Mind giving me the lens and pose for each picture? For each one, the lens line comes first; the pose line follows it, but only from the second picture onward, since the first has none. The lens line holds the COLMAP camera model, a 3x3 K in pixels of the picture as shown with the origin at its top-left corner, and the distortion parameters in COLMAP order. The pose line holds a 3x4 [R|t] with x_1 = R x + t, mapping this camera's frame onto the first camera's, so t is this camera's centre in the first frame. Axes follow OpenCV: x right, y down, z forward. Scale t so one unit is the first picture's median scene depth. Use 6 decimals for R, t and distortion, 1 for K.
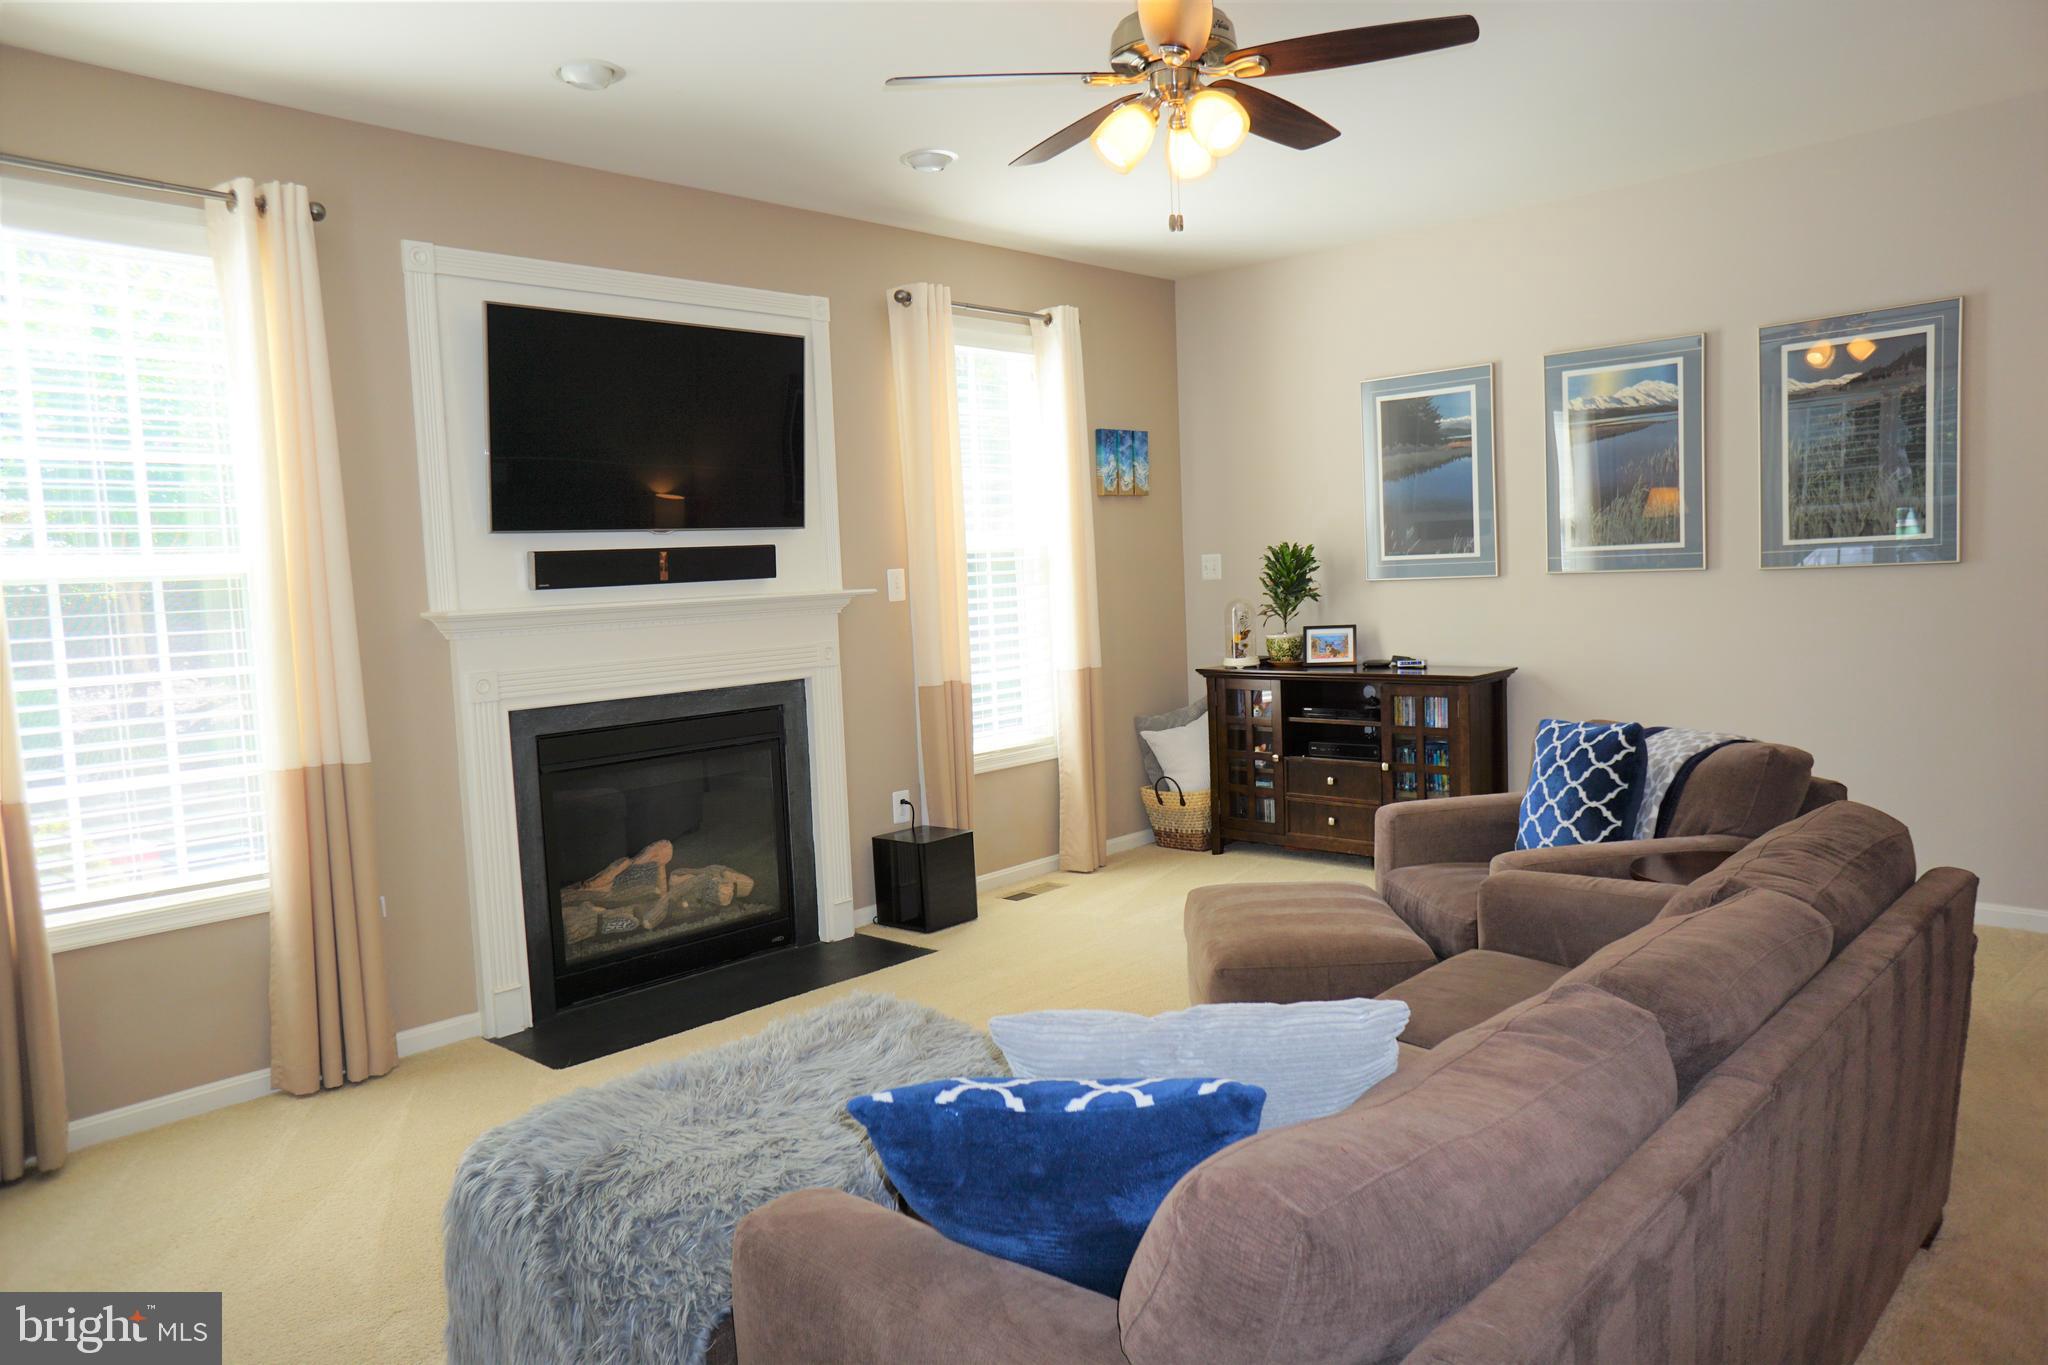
lens RADIAL K [[1398.1, 0, 1036.7], [0, 1398.1, 680.5], [0, 0, 1]] dist [-0.064394, 0.089877]
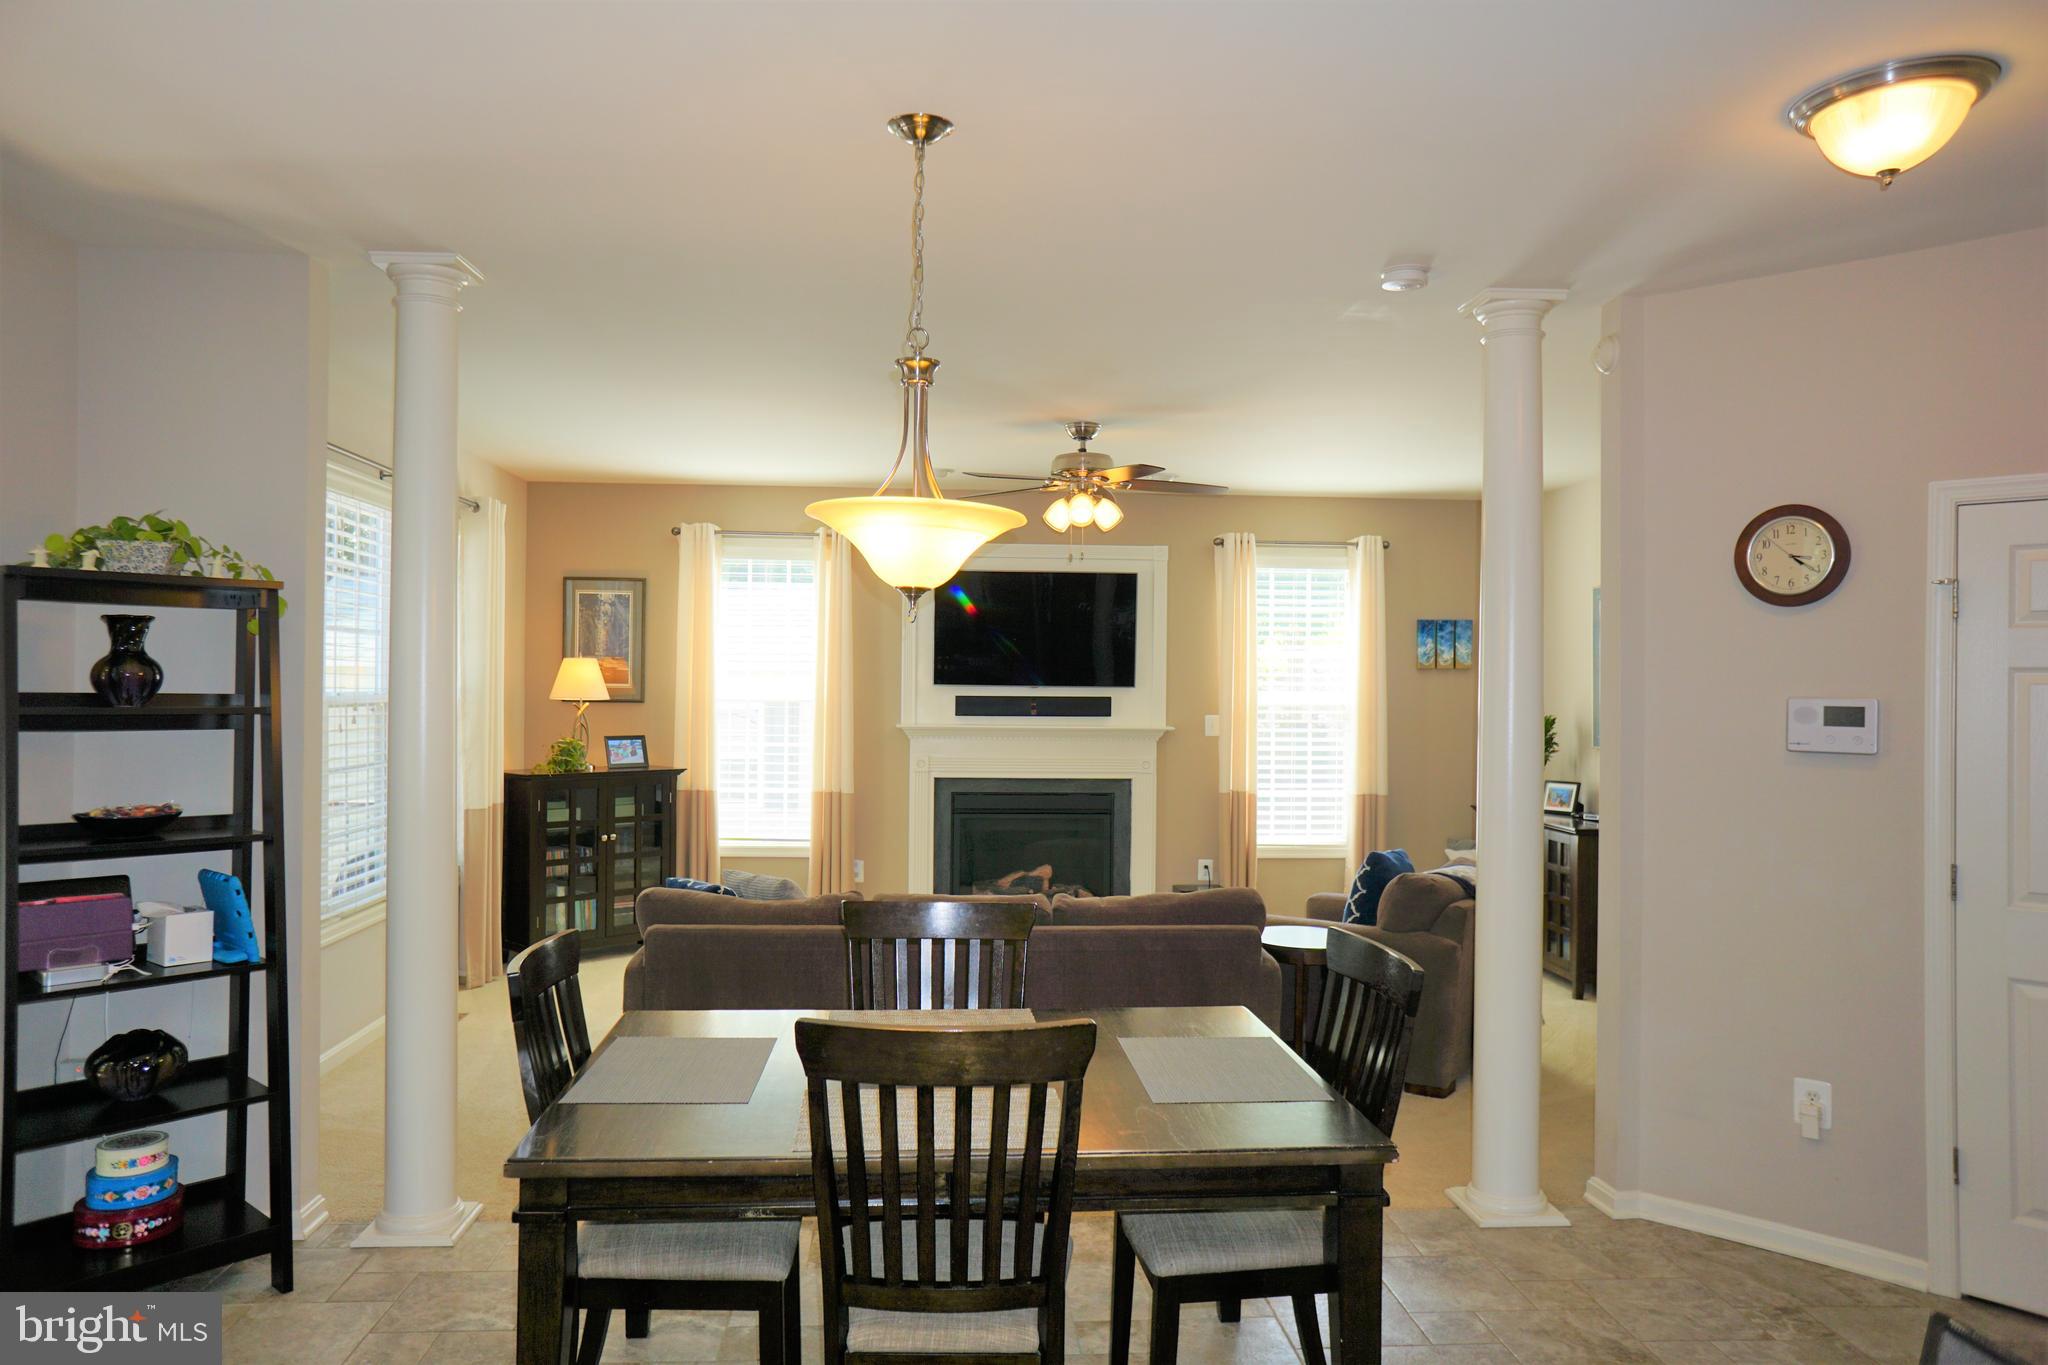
lens RADIAL K [[1398.1, 0, 1020.2], [0, 1398.1, 684.1], [0, 0, 1]] dist [-0.064394, 0.089877]
pose [[0.720589, 0.055314, -0.691152, 0.867786], [-0.099293, 0.994771, -0.023909, -0.060632], [0.686216, 0.085855, 0.722314, -0.276572]]
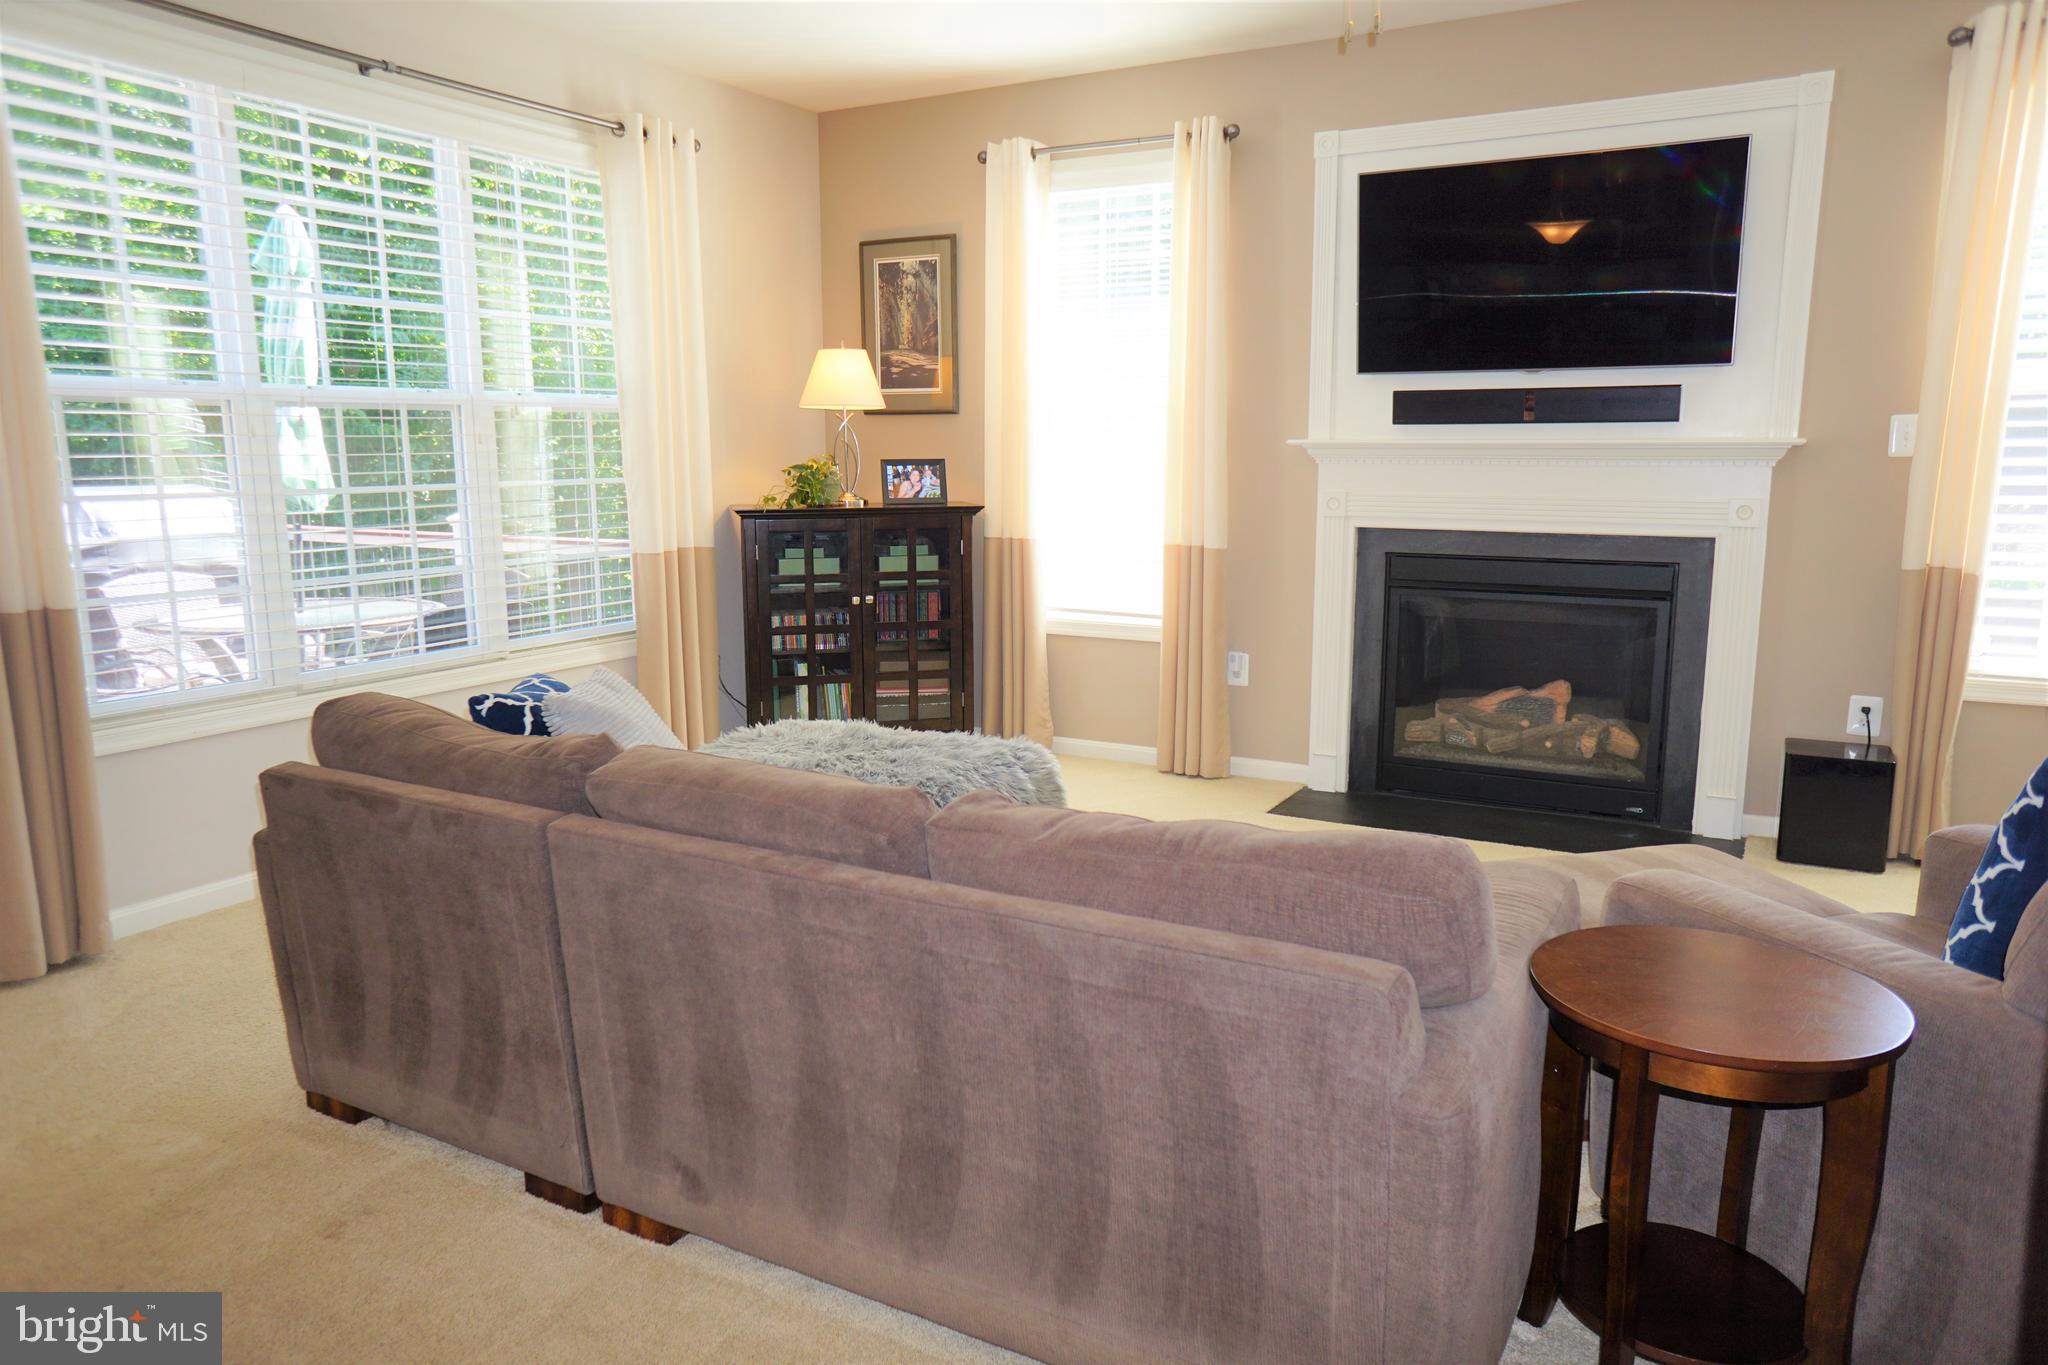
lens RADIAL K [[1398.1, 0, 1004.7], [0, 1398.1, 678.7], [0, 0, 1]] dist [-0.064394, 0.089877]
pose [[0.220819, 0.208228, -0.952827, 0.593303], [-0.082877, 0.977416, 0.194395, -0.048097], [0.971787, 0.036041, 0.233089, 0.365038]]
